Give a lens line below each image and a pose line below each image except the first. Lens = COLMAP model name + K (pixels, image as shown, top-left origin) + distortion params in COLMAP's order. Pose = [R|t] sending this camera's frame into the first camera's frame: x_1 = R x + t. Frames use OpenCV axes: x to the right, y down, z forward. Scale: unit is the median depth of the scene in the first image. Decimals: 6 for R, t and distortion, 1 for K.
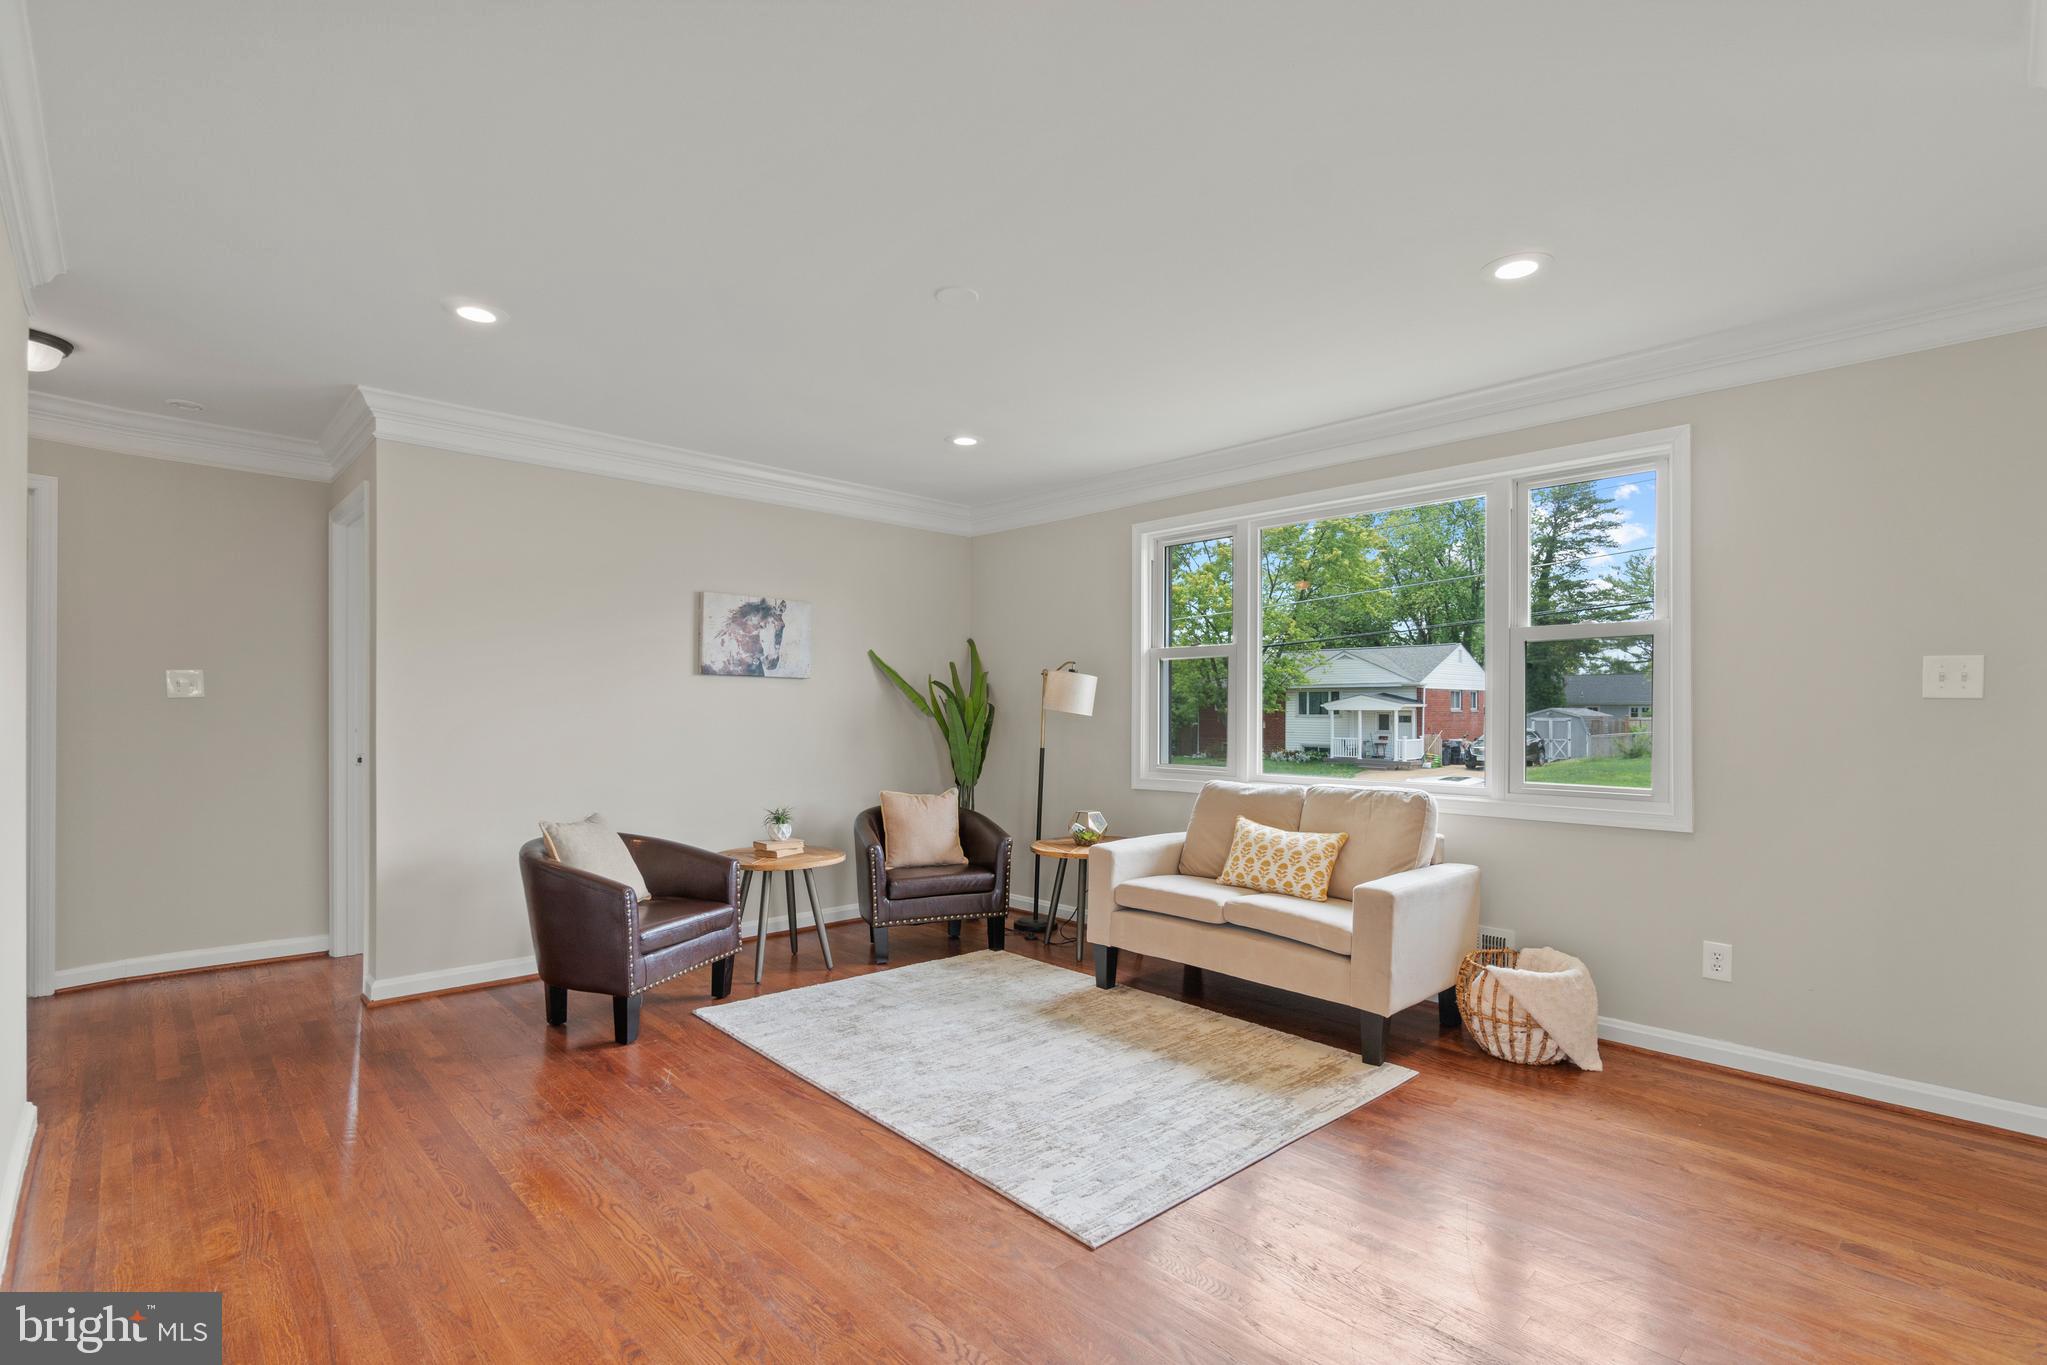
lens RADIAL K [[941.3, 0, 1024.7], [0, 941.3, 710.7], [0, 0, 1]] dist [-0.001839, -0.000130]
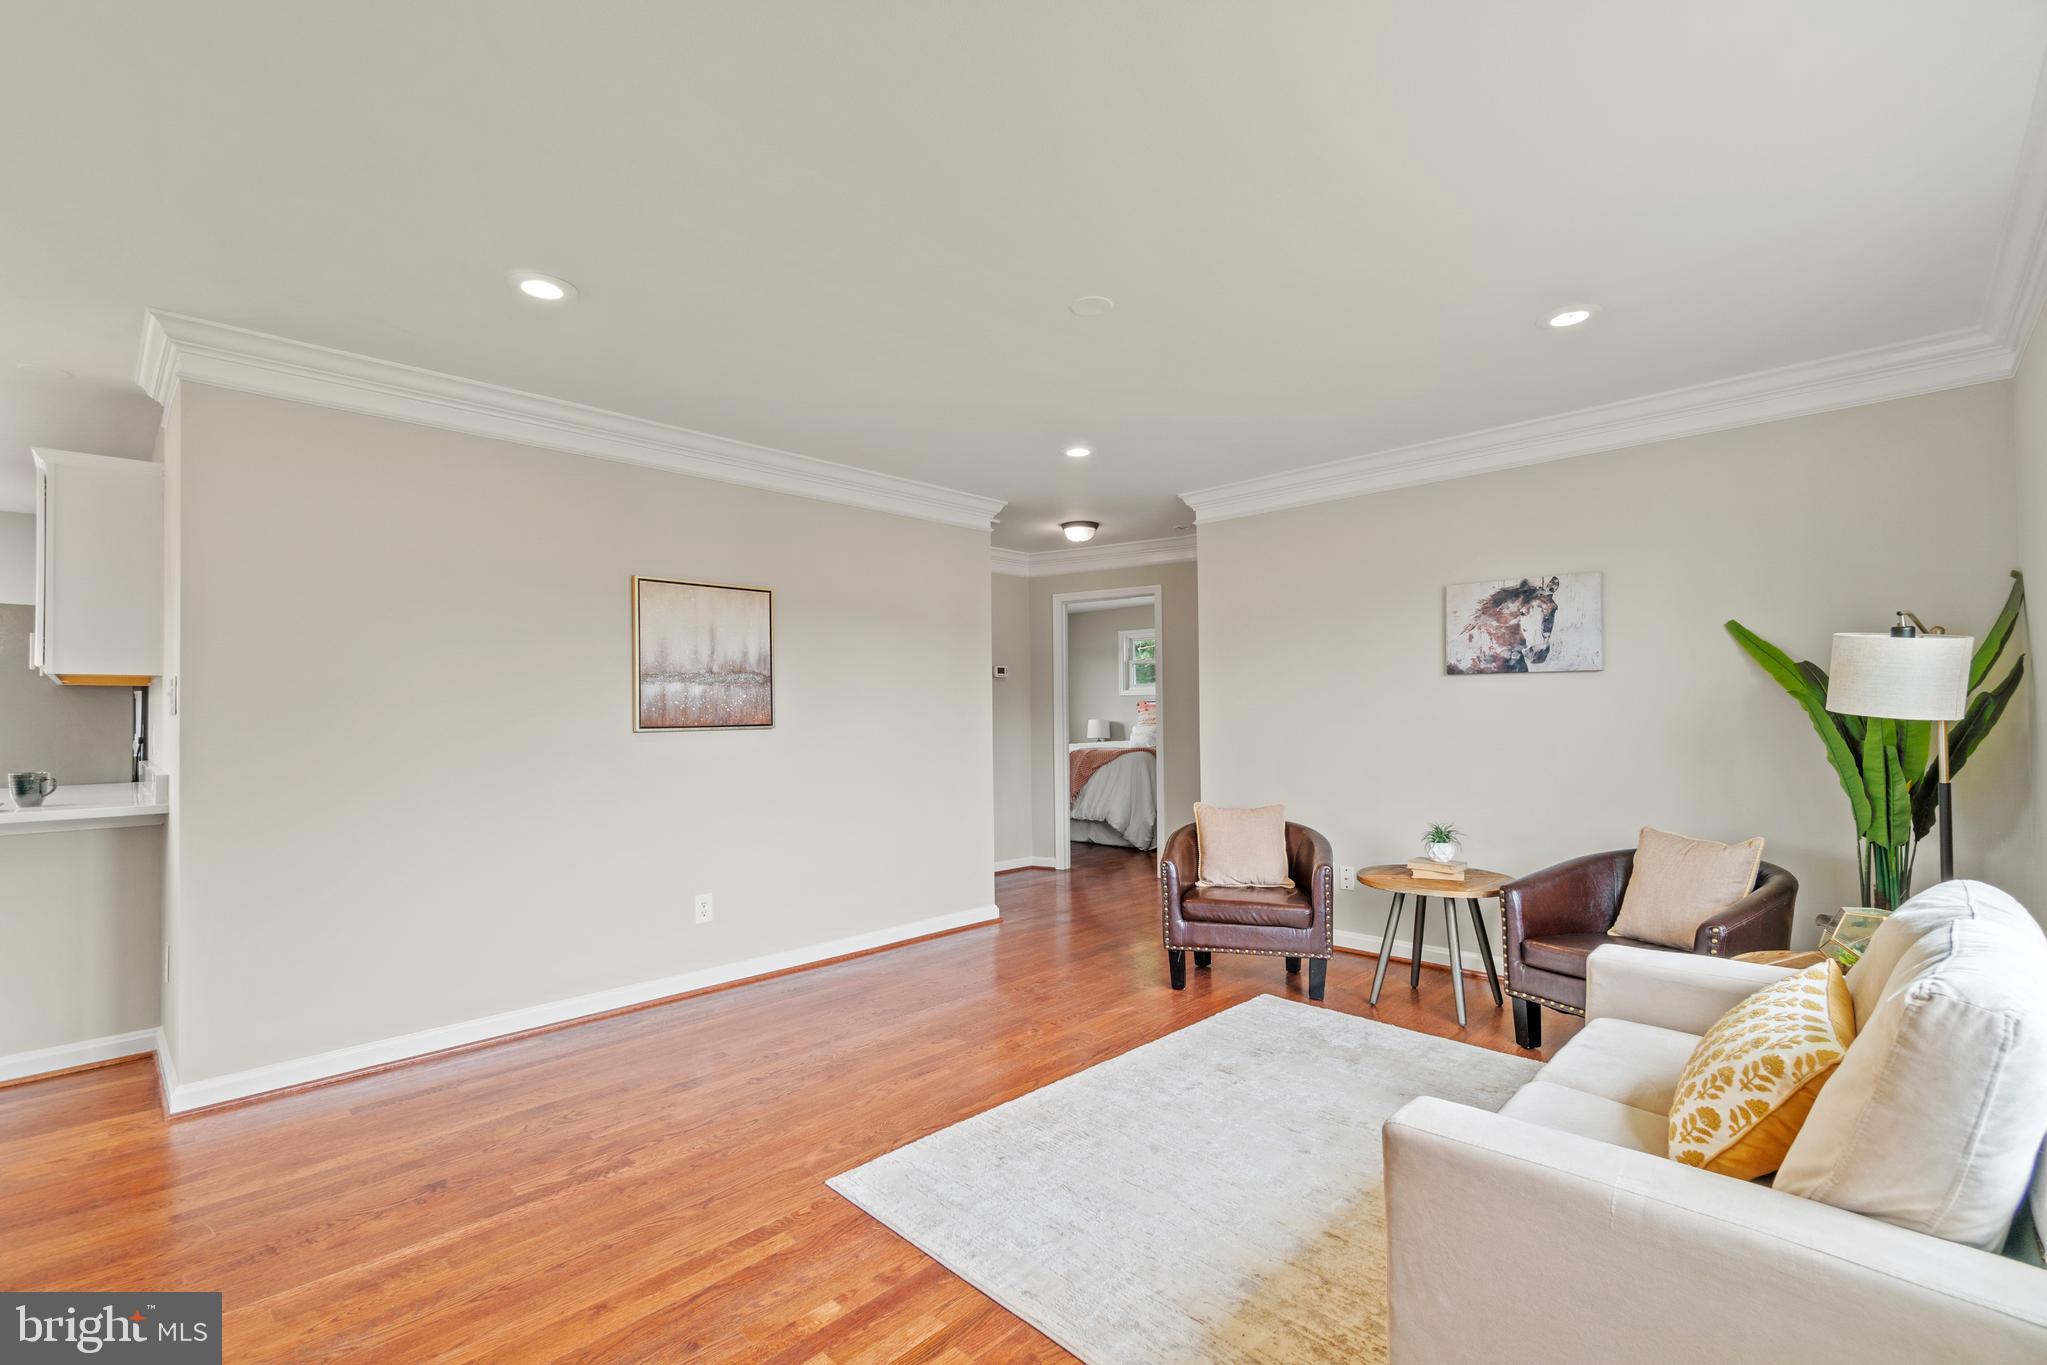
lens RADIAL K [[911.8, 0, 1011.1], [0, 911.8, 695.4], [0, 0, 1]] dist [0.000068, 0.000050]
pose [[0.032629, -0.027776, -0.999082, 0.578776], [0.006418, 0.999599, -0.027580, 0.004291], [0.999447, -0.005513, 0.032794, 0.572325]]
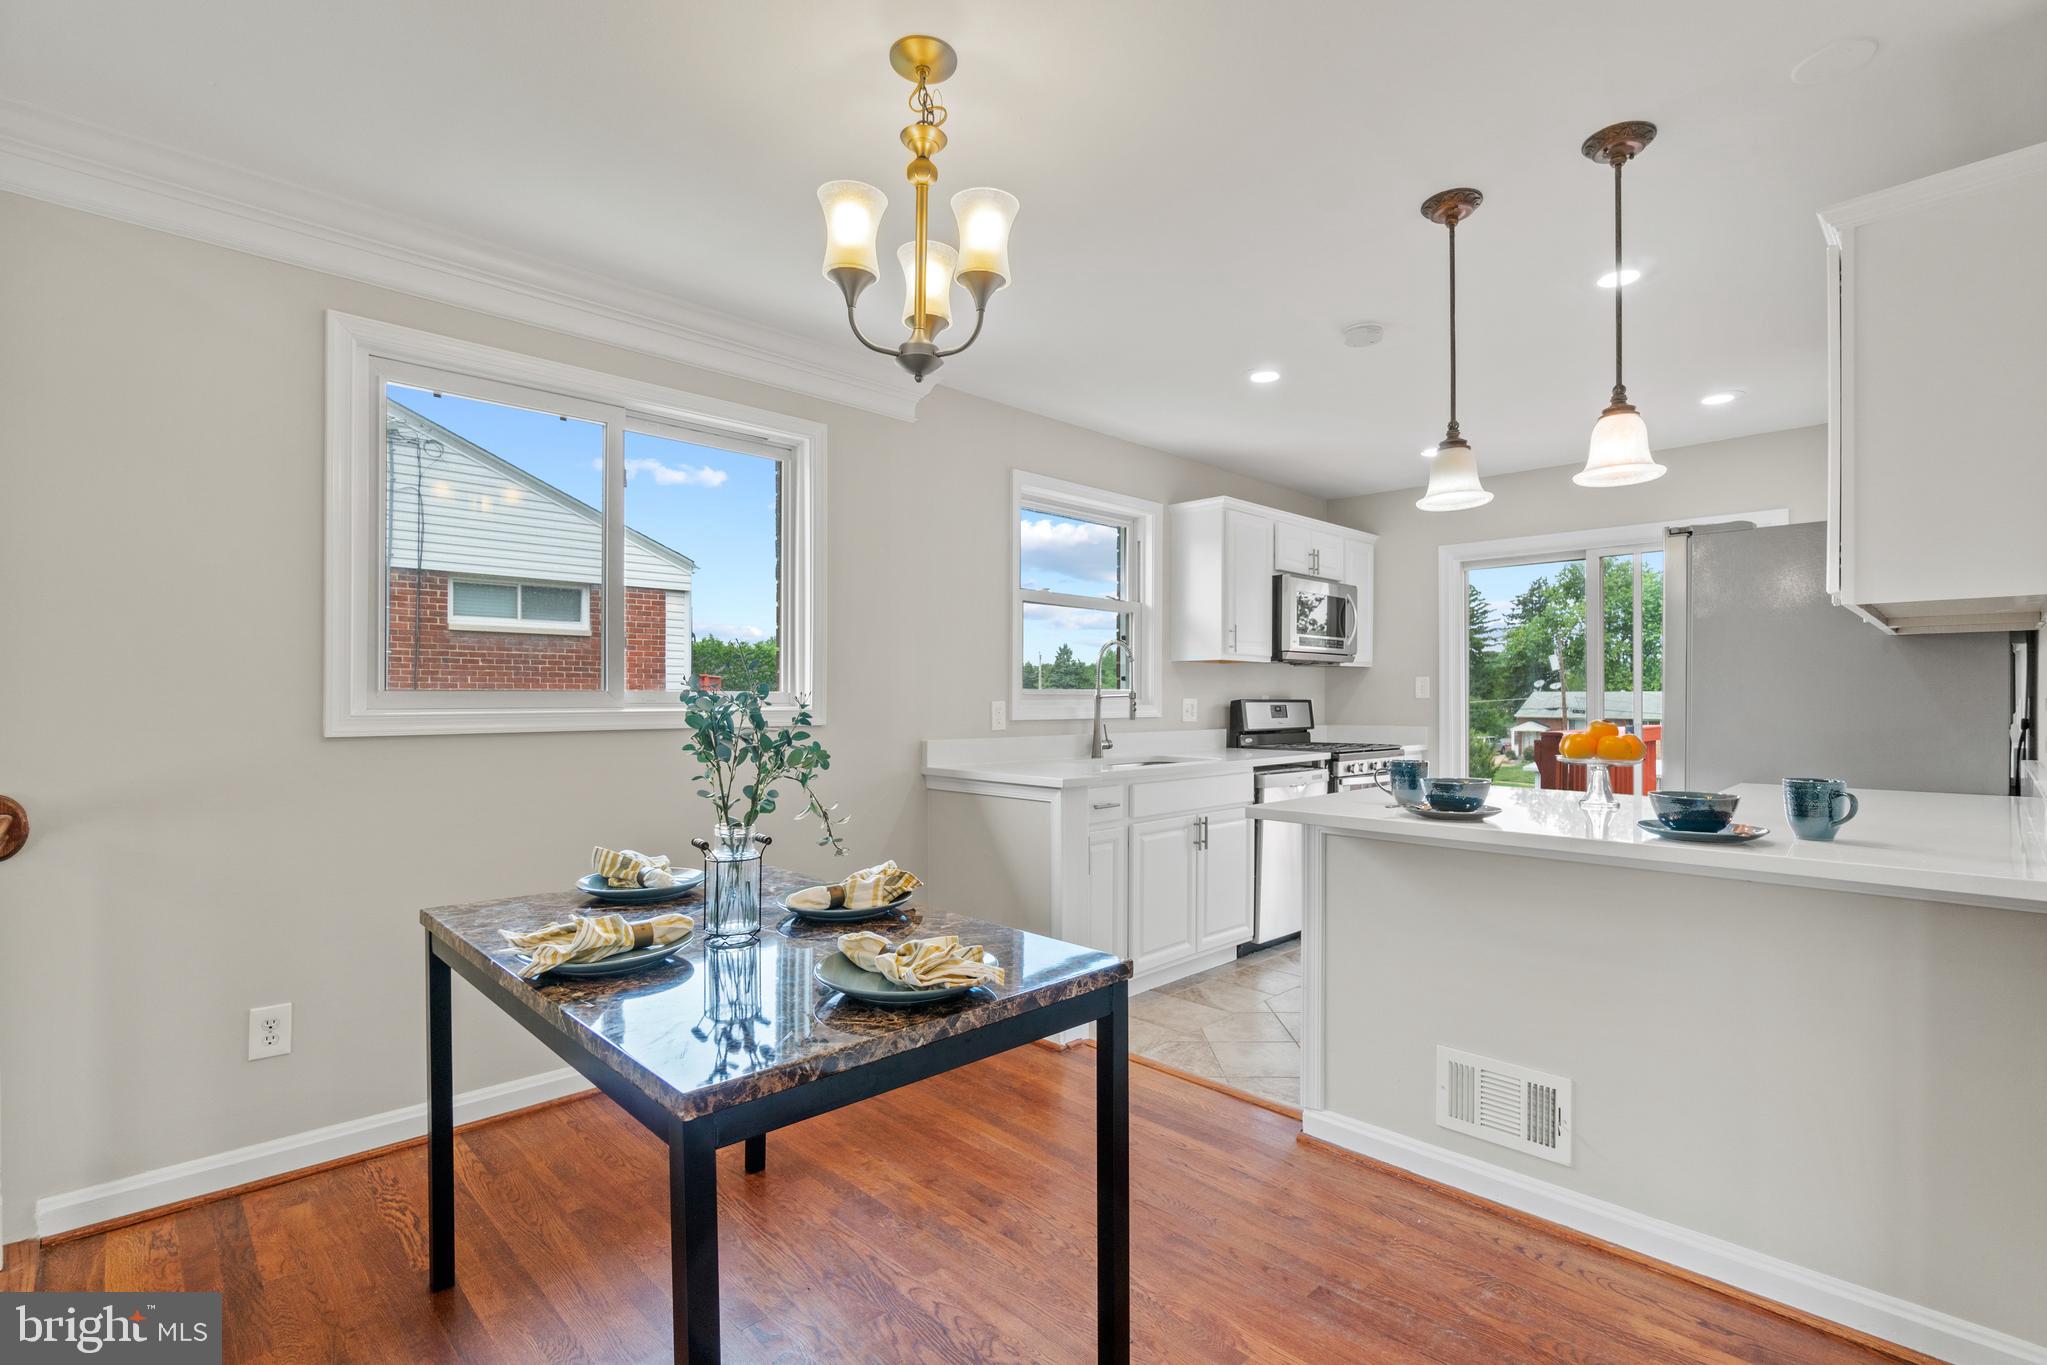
lens RADIAL K [[941.3, 0, 1024.7], [0, 941.3, 710.7], [0, 0, 1]] dist [-0.001839, -0.000130]
pose [[-0.999740, -0.003095, -0.022587, 0.205720], [-0.003361, 0.999925, 0.011765, 0.006177], [0.022549, 0.011838, -0.999676, 0.241897]]
